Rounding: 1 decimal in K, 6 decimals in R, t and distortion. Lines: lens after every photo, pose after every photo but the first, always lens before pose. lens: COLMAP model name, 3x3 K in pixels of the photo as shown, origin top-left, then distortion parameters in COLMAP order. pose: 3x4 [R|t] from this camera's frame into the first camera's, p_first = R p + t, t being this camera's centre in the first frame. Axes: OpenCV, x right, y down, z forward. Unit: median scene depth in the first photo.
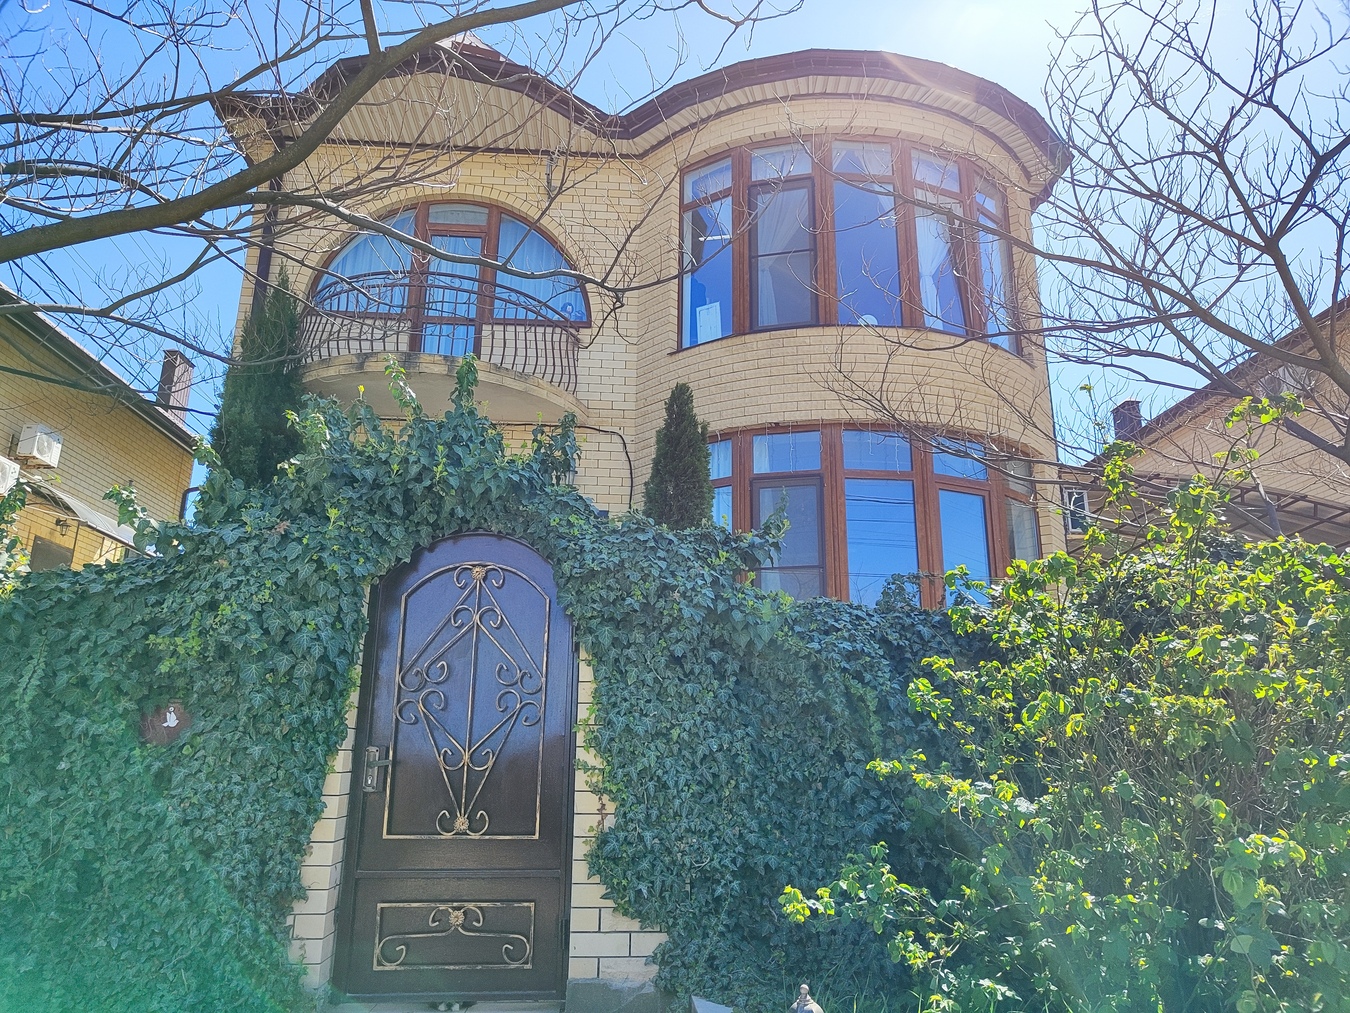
lens RADIAL K [[929.4, 0, 673.6], [0, 929.4, 515.3], [0, 0, 1]] dist [-0.002726, 0.001545]
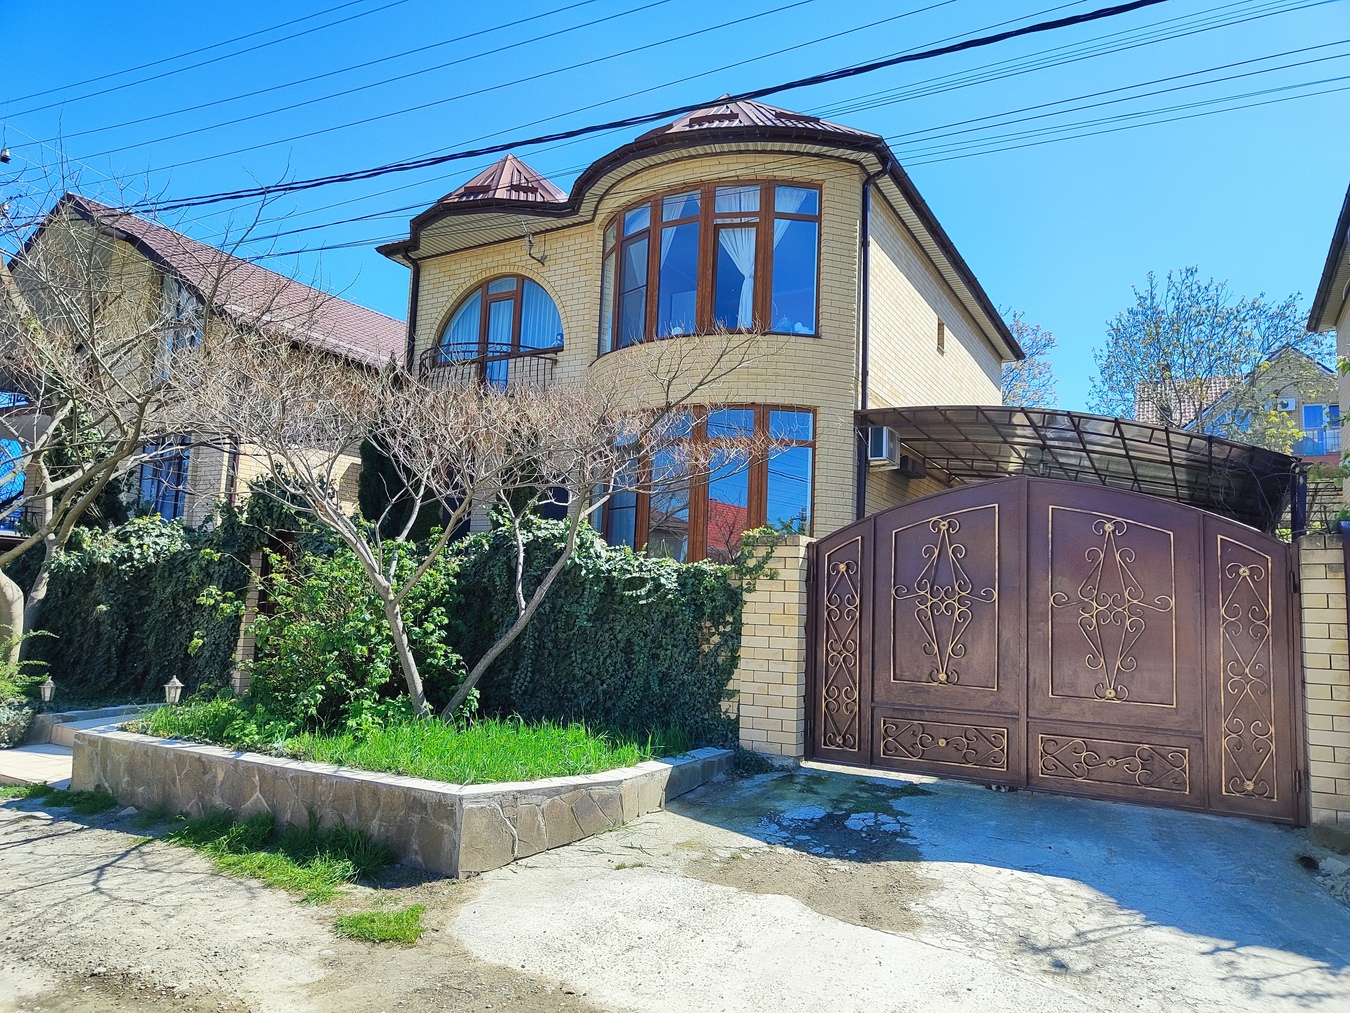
lens RADIAL K [[929.4, 0, 673.6], [0, 929.4, 515.3], [0, 0, 1]] dist [-0.002726, 0.001545]
pose [[0.838866, -0.045854, -0.542404, 1.125385], [0.113083, 0.989387, 0.091250, -0.068500], [0.532463, -0.137883, 0.835148, -0.270576]]
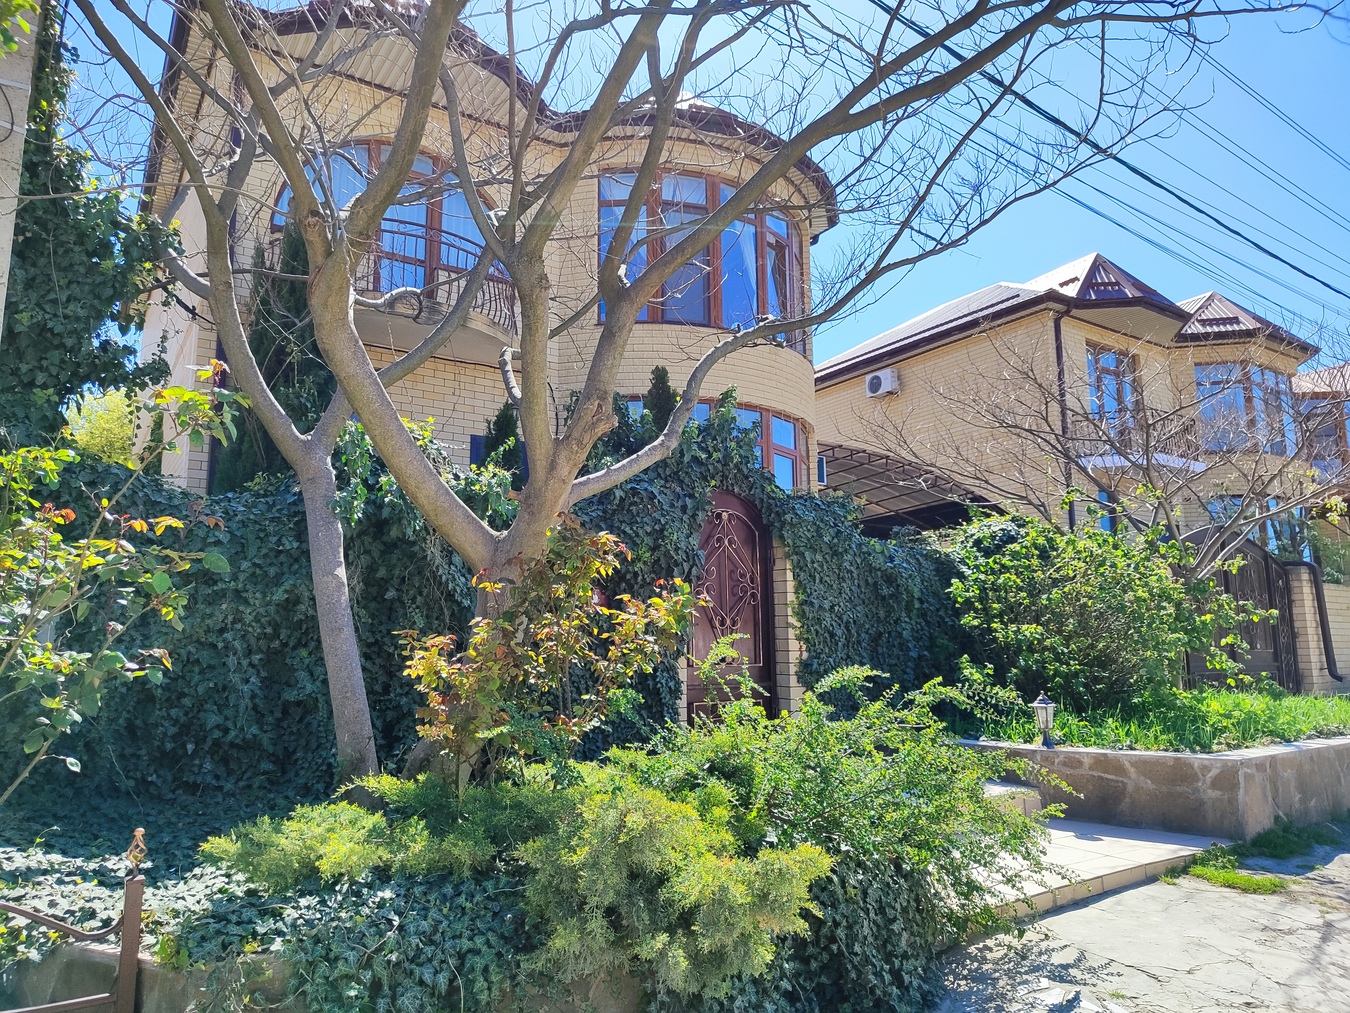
lens RADIAL K [[929.4, 0, 673.6], [0, 929.4, 515.3], [0, 0, 1]] dist [-0.002726, 0.001545]
pose [[0.851675, 0.056503, 0.521015, -0.660981], [-0.127835, 0.986539, 0.101977, -0.060190], [-0.508240, -0.153455, 0.847433, -0.232287]]
